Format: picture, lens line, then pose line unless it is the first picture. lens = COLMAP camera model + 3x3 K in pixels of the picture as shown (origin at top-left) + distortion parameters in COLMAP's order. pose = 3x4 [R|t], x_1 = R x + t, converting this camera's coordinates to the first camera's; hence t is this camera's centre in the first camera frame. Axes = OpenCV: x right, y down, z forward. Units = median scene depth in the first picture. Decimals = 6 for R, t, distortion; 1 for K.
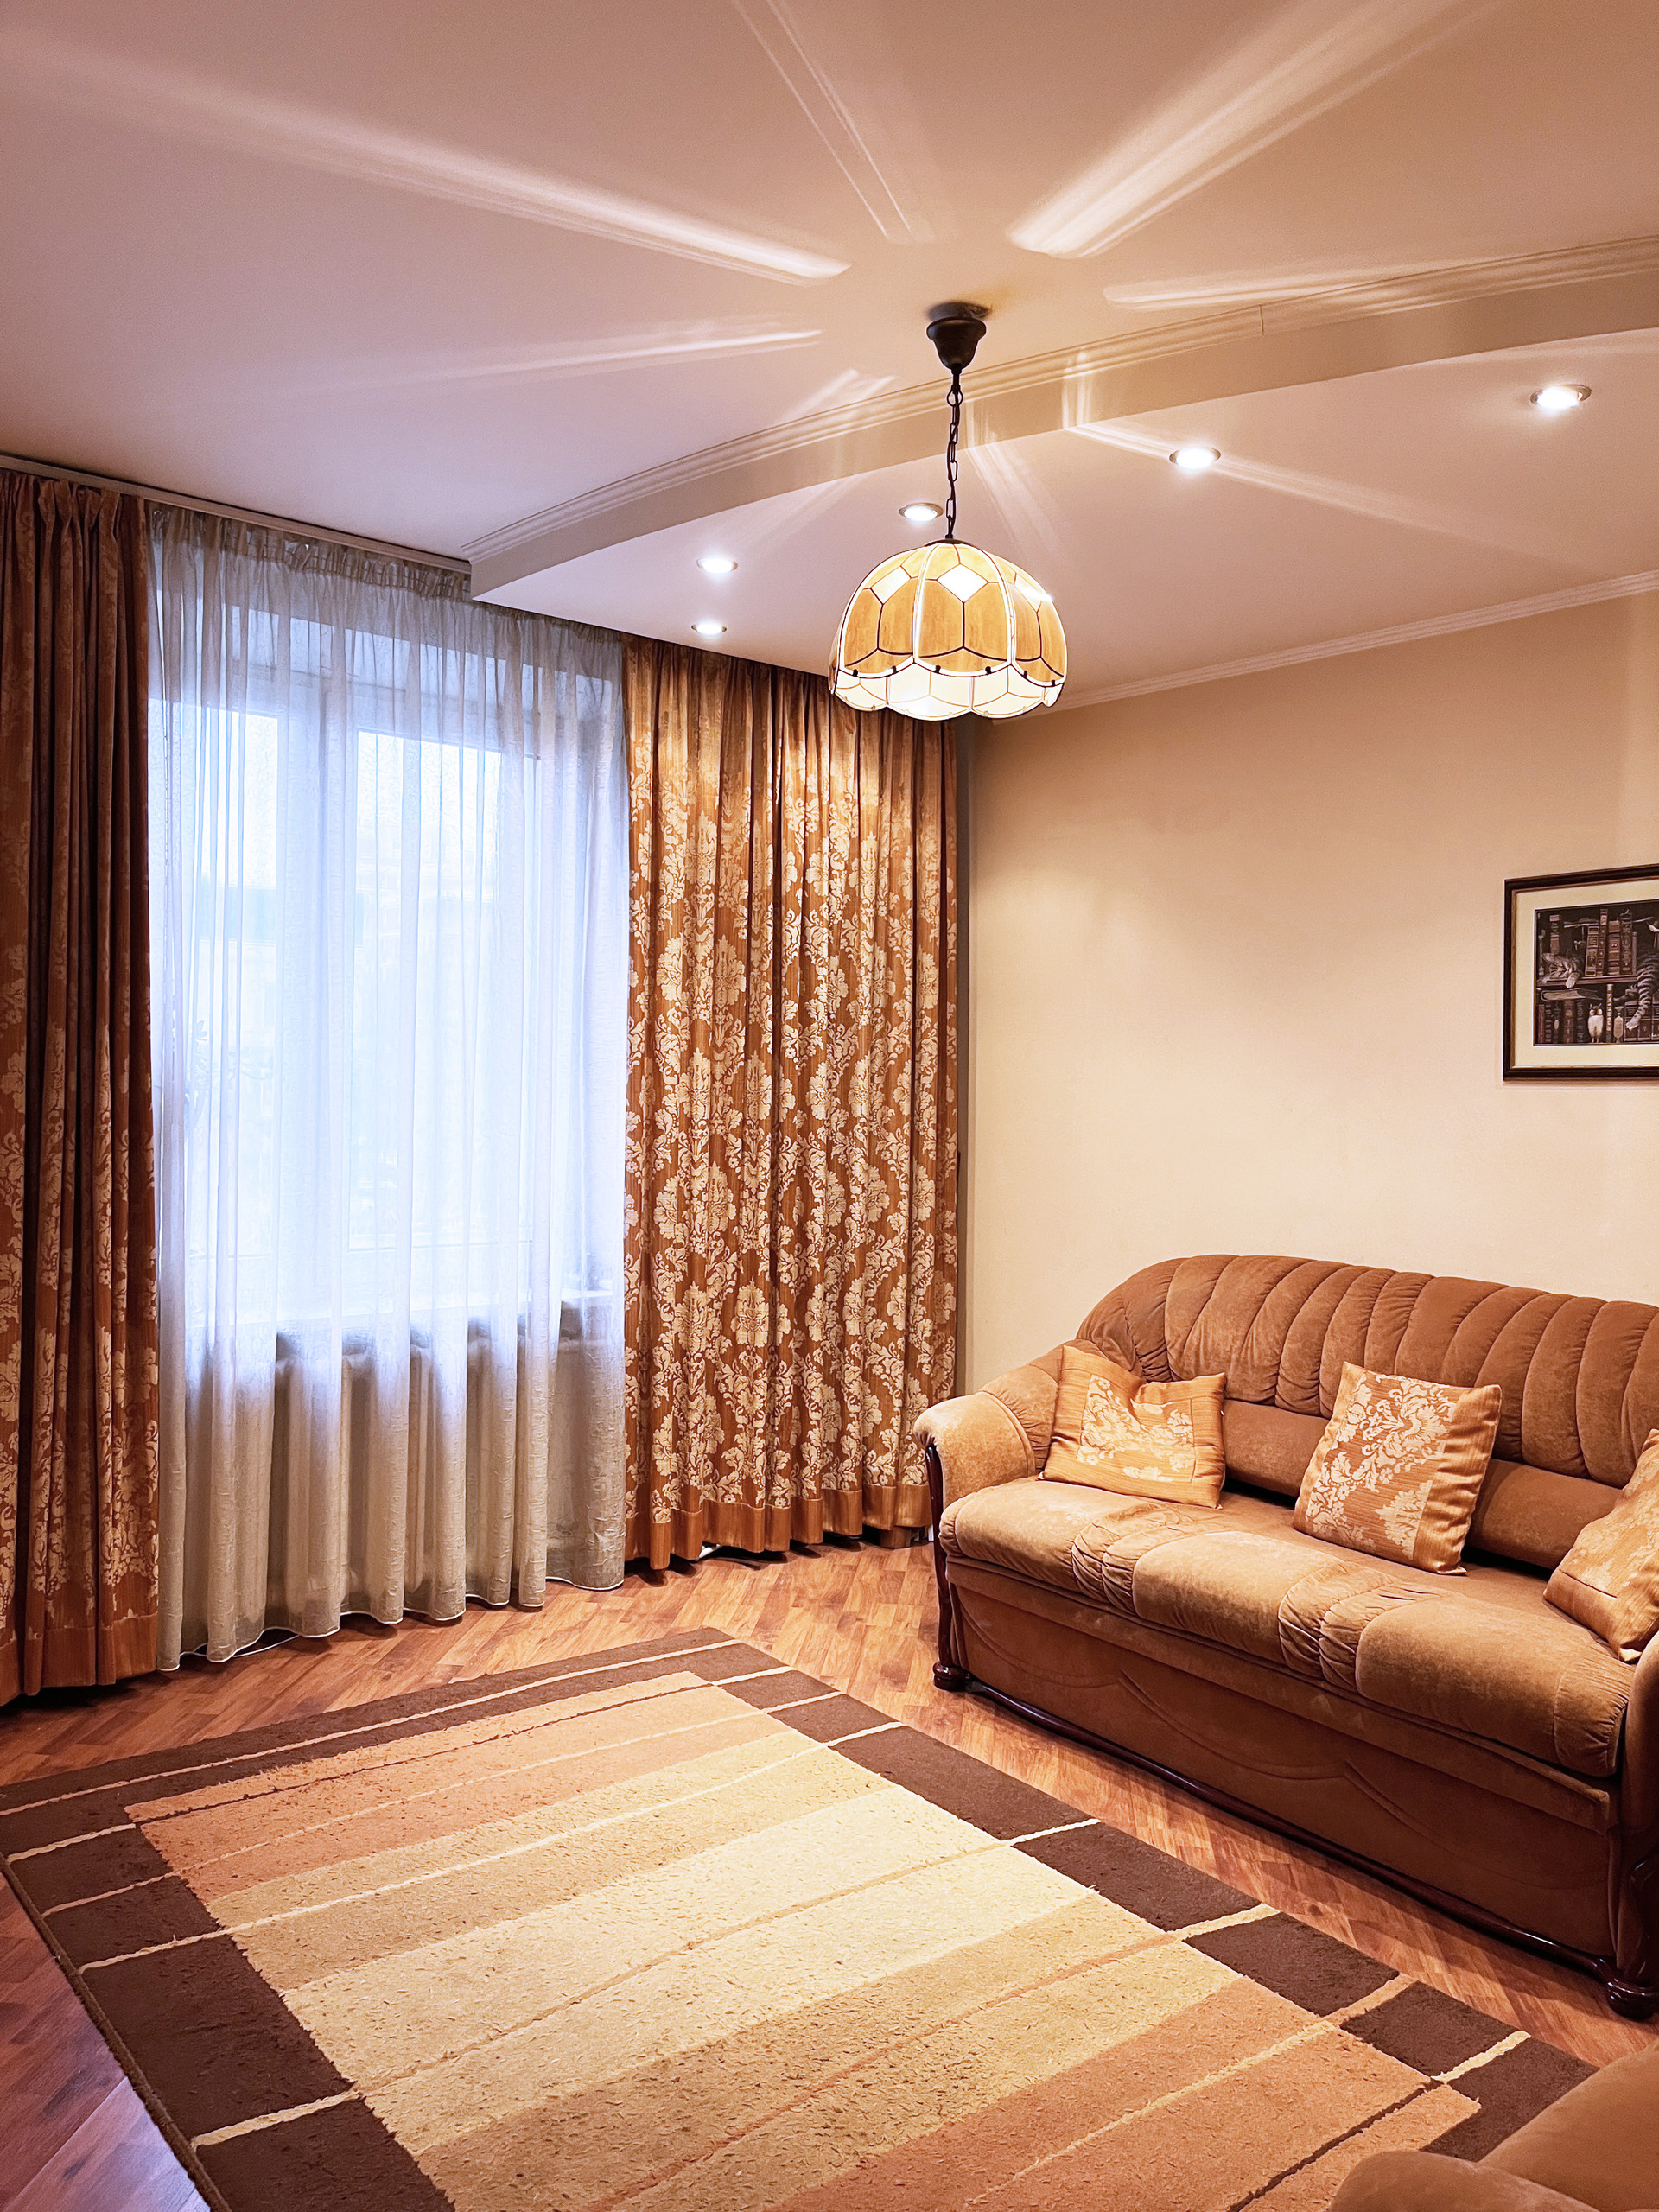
lens RADIAL K [[1664.7, 0, 843.5], [0, 1664.7, 1118.7], [0, 0, 1]] dist [0.043498, -0.066332]
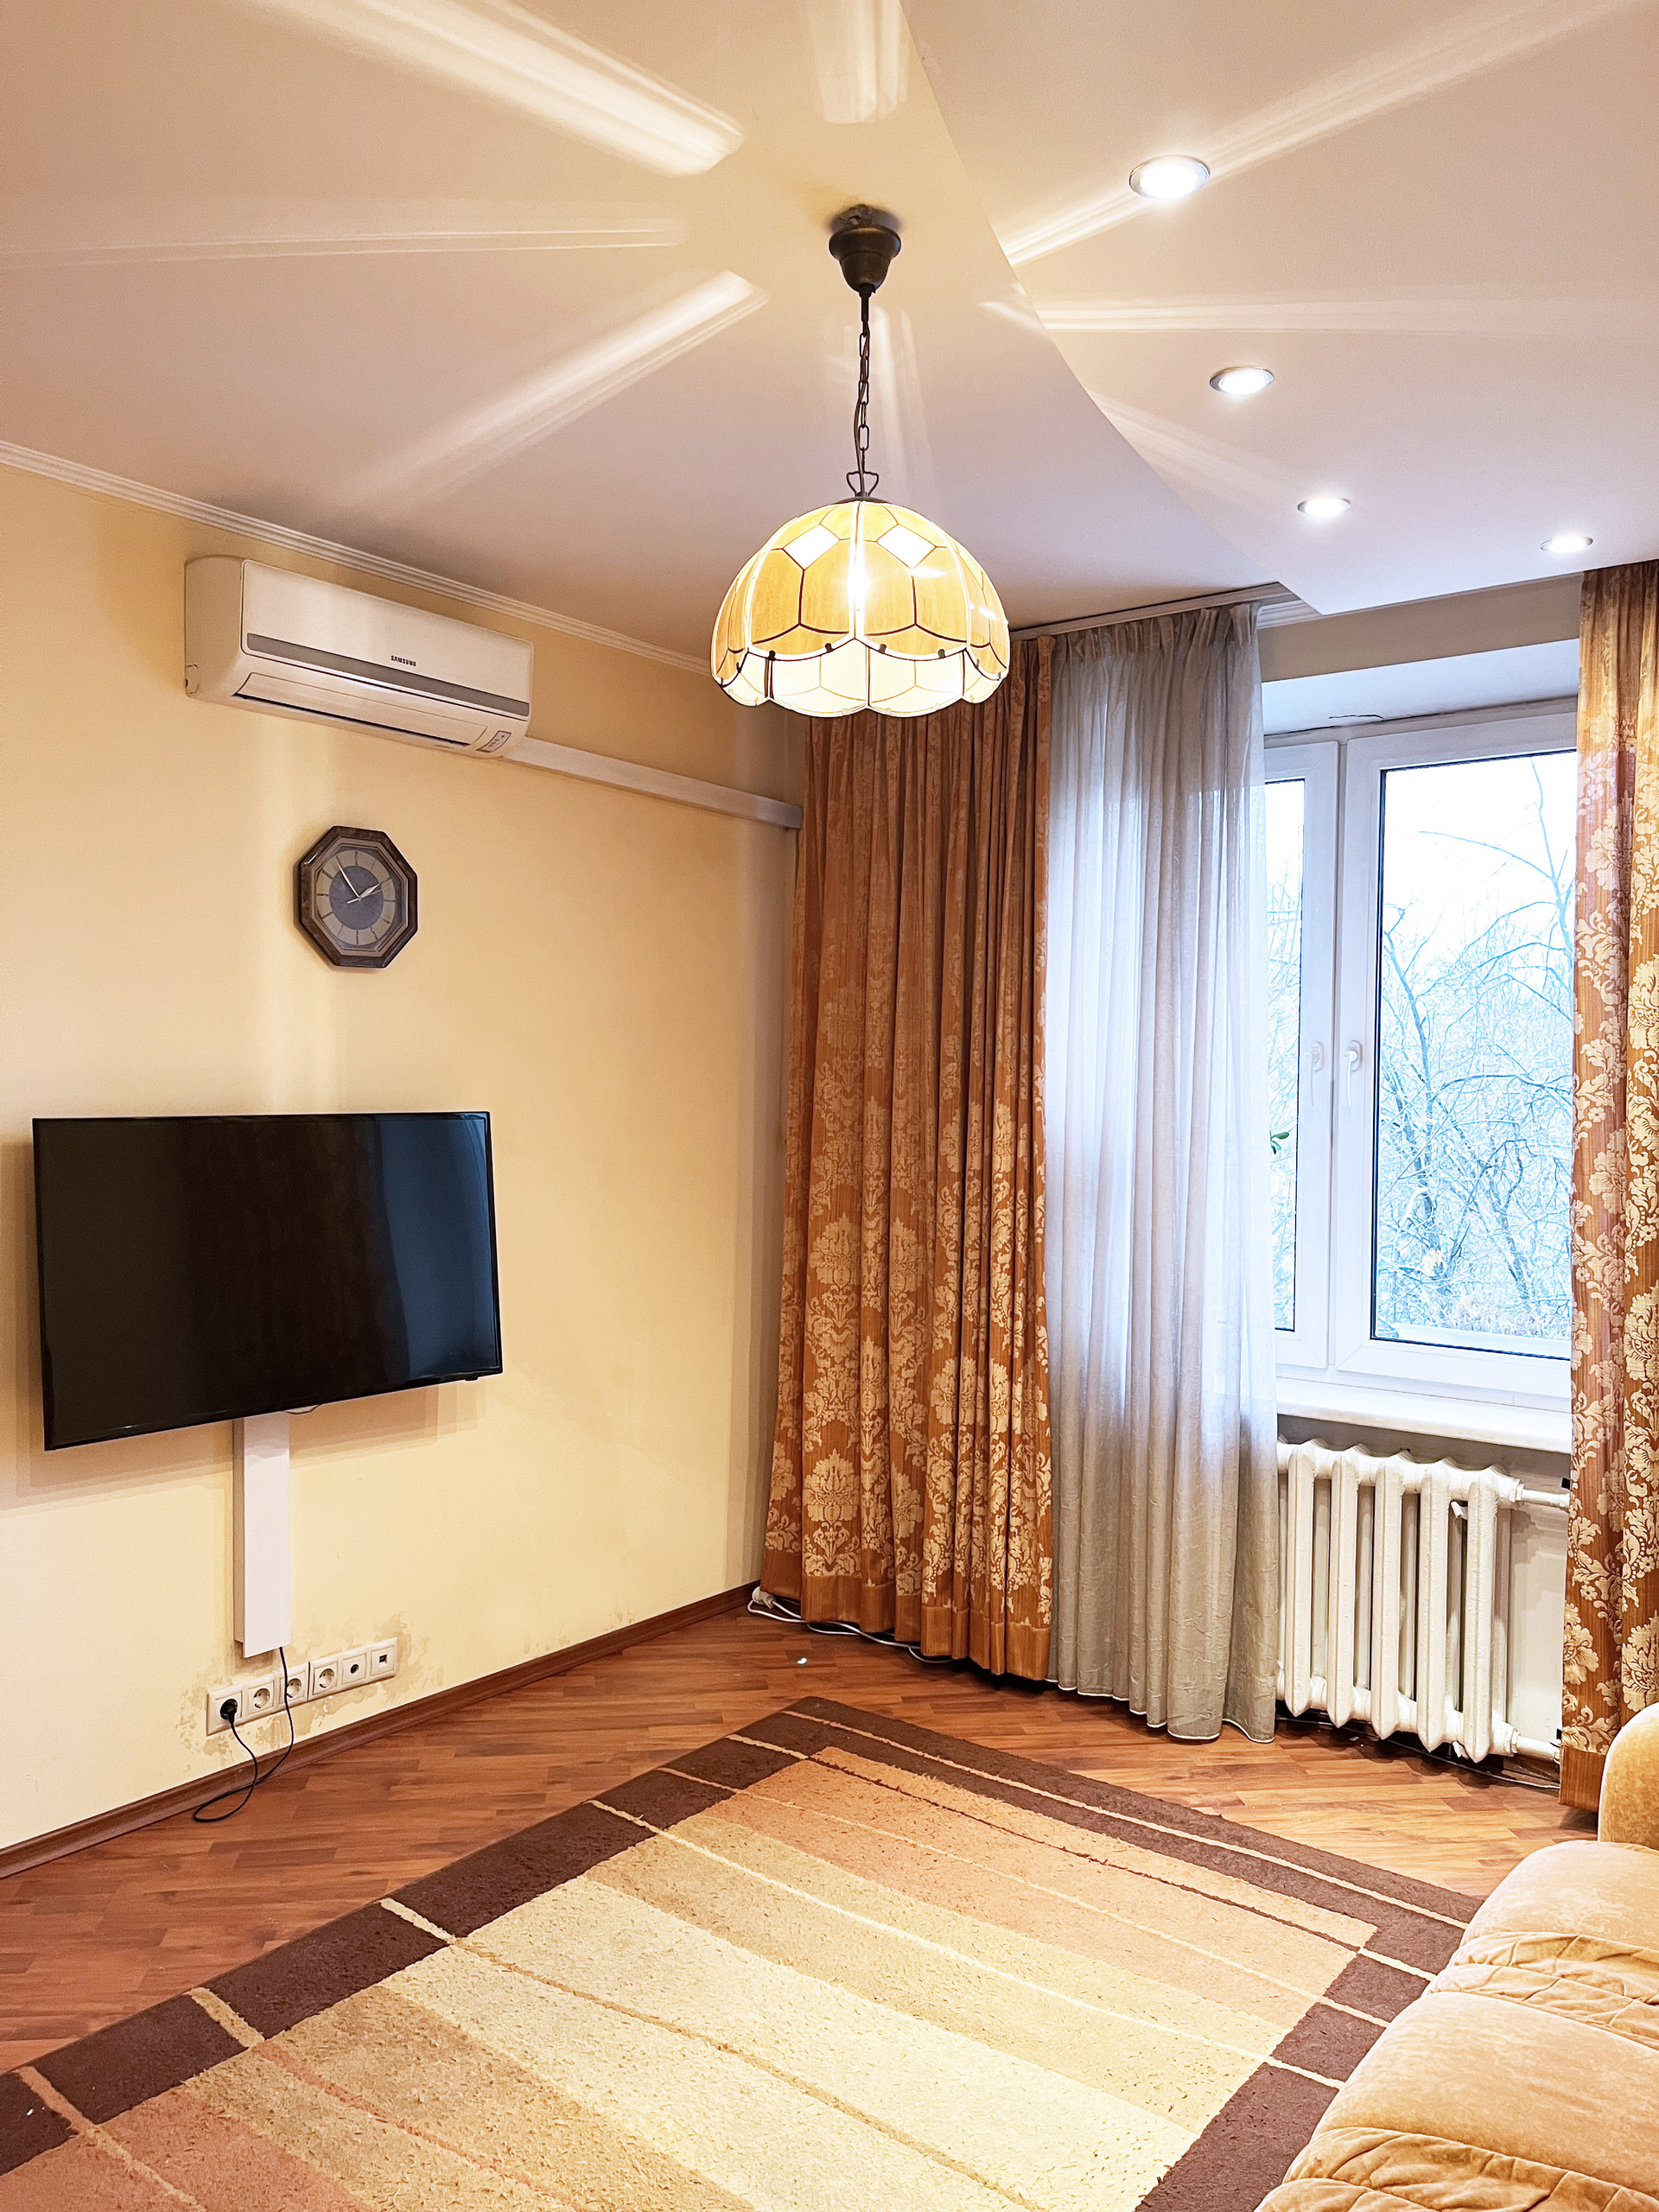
lens RADIAL K [[1664.7, 0, 846.3], [0, 1664.7, 1116.3], [0, 0, 1]] dist [0.043498, -0.066332]
pose [[0.244984, -0.002243, -0.969525, 0.657632], [-0.040063, 0.999120, -0.012434, -0.025483], [0.968699, 0.041888, 0.244678, 0.615912]]
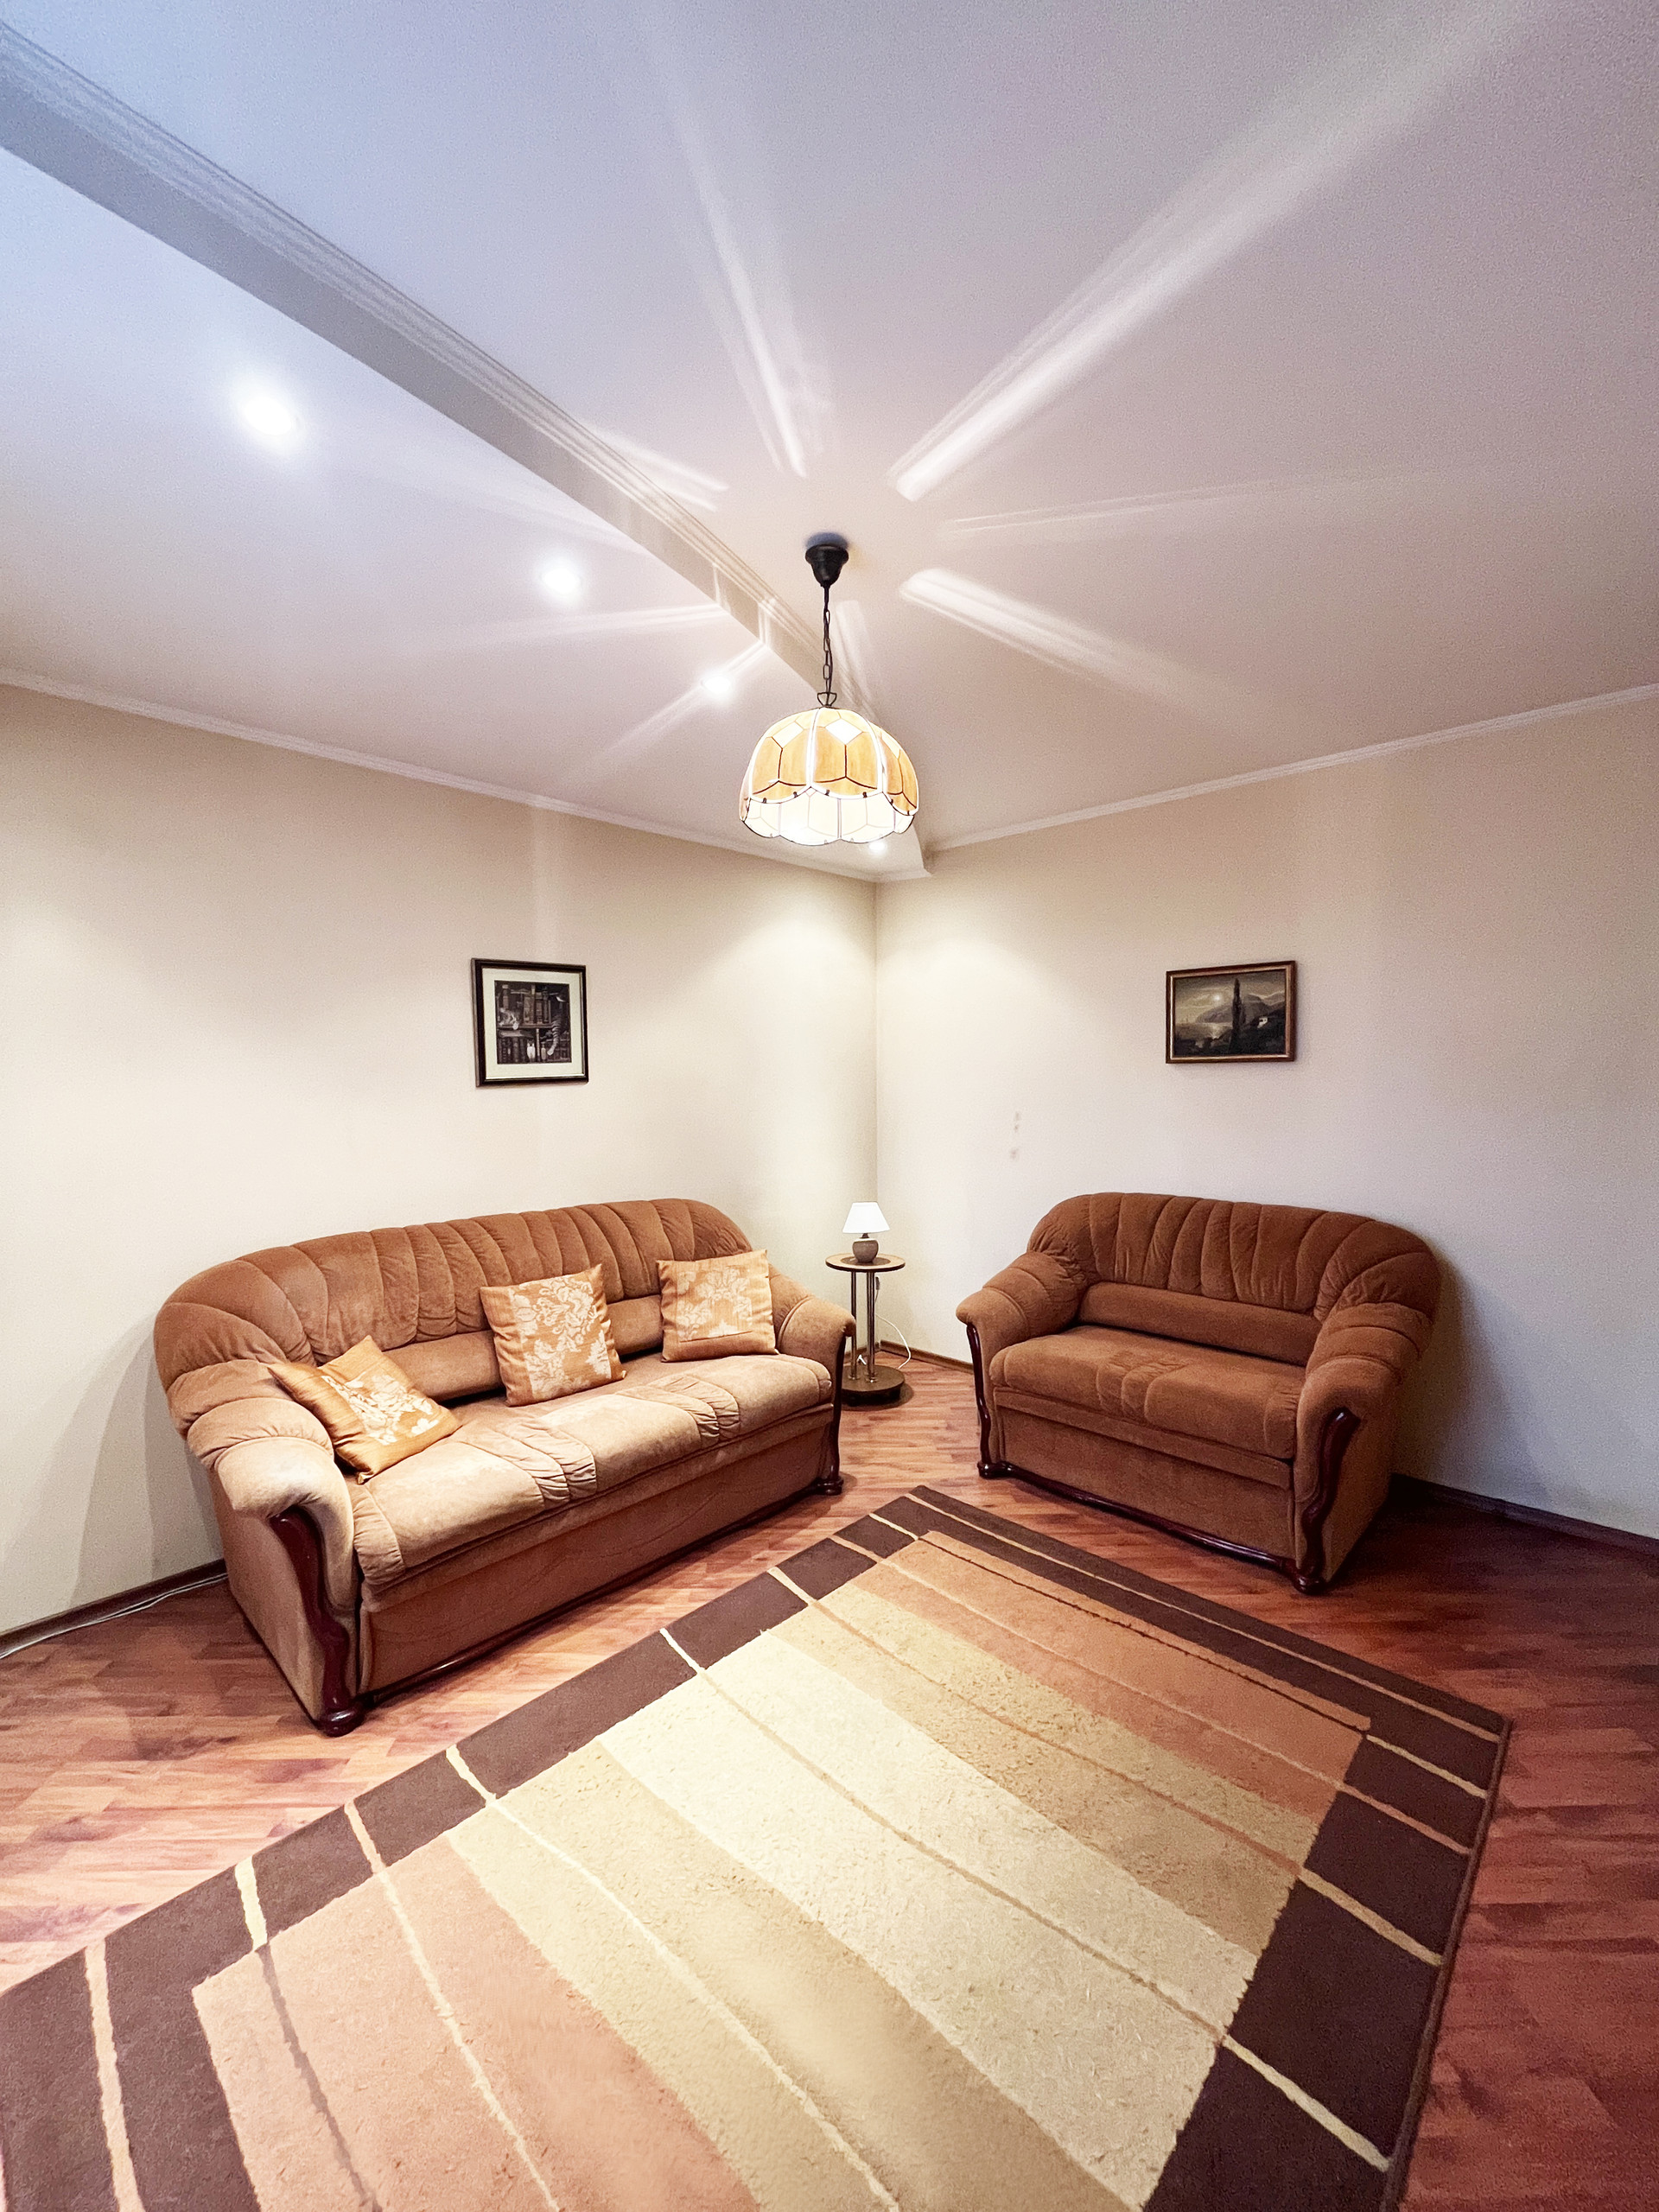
lens RADIAL K [[899.4, 0, 823.9], [0, 899.4, 1102.0], [0, 0, 1]] dist [-0.006364, 0.000938]
pose [[-0.135359, -0.060180, 0.988967, -0.521386], [0.035527, 0.997217, 0.065545, -0.056618], [-0.990159, 0.044007, -0.132845, 0.853076]]
